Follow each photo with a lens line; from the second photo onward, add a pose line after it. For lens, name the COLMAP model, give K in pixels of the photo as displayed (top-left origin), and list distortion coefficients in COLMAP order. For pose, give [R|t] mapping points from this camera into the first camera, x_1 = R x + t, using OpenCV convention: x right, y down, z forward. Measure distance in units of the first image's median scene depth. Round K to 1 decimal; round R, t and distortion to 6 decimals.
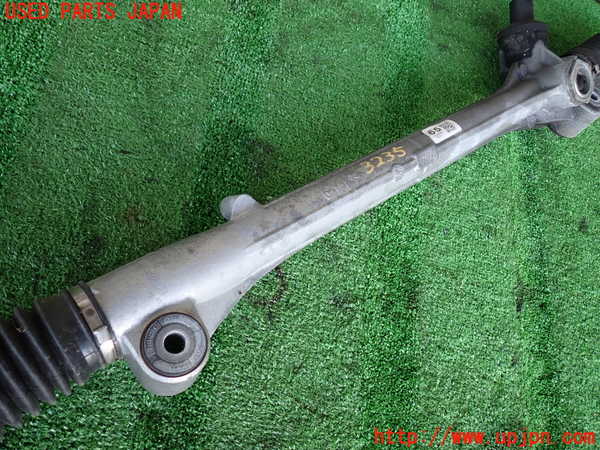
lens RADIAL K [[490.2, 0, 302.0], [0, 490.2, 225.3], [0, 0, 1]] dist [0.005373, 0.003666]
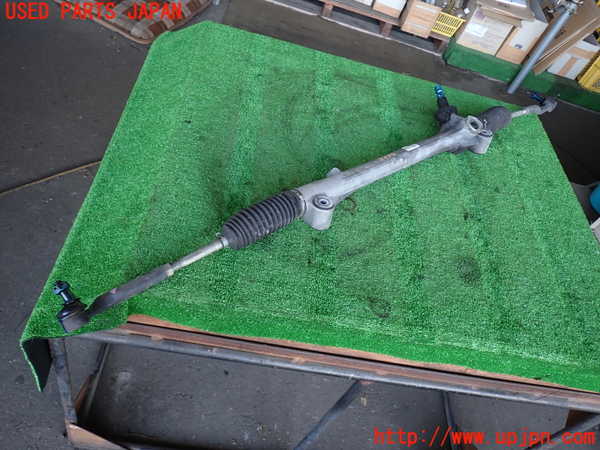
lens RADIAL K [[490.2, 0, 299.2], [0, 490.2, 225.9], [0, 0, 1]] dist [0.005373, 0.003666]
pose [[0.986664, -0.153221, -0.054926, -0.147650], [0.127446, 0.937137, -0.324857, 0.742792], [0.101248, 0.313525, 0.944167, -1.001618]]
